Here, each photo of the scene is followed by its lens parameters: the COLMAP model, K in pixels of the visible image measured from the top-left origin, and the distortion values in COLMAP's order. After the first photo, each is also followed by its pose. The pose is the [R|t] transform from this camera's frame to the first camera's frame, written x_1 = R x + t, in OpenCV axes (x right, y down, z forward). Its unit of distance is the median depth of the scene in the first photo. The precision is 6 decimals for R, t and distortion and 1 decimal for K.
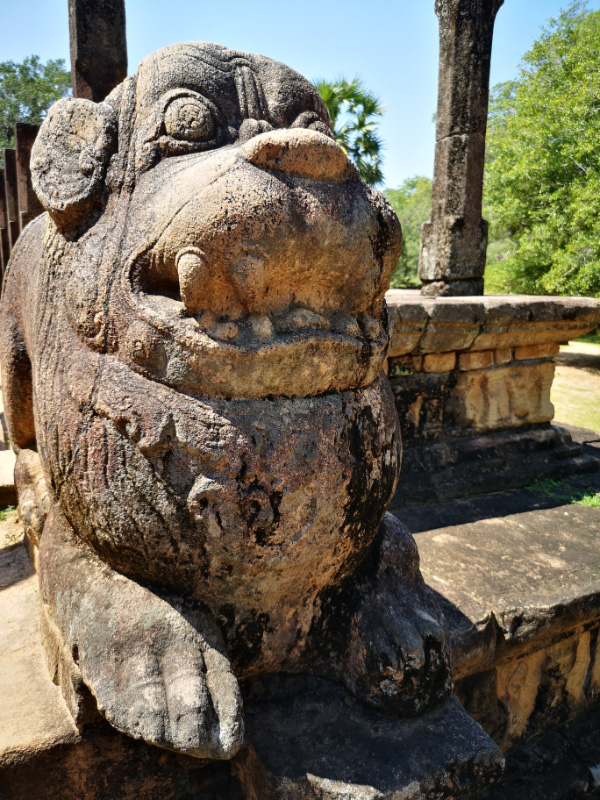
lens RADIAL K [[635.6, 0, 291.1], [0, 635.6, 395.9], [0, 0, 1]] dist [0.048399, -0.062142]
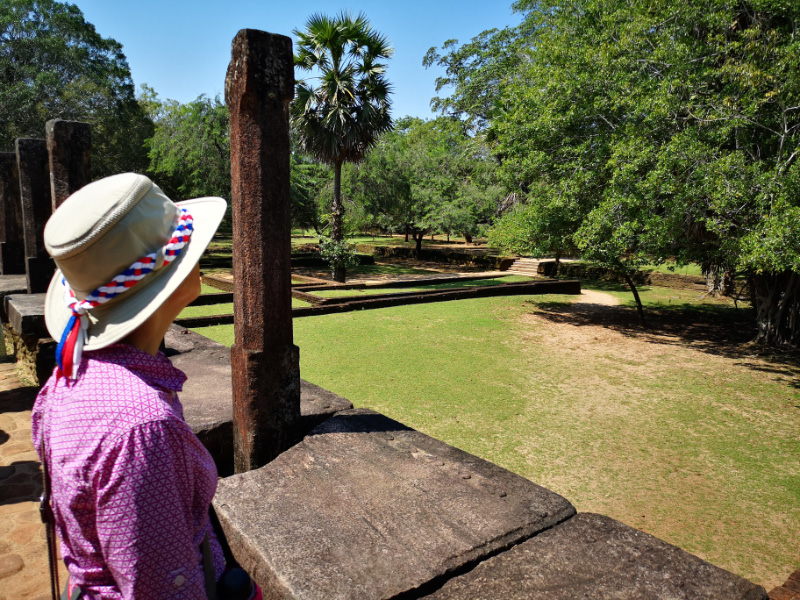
lens RADIAL K [[623.2, 0, 400.0], [0, 623.2, 300.0], [0, 0, 1]] dist [0.058715, -0.058881]
pose [[0.983392, -0.028832, 0.179192, -0.018030], [0.036295, 0.998599, -0.038509, -0.045121], [-0.177830, 0.044373, 0.983060, 0.103074]]
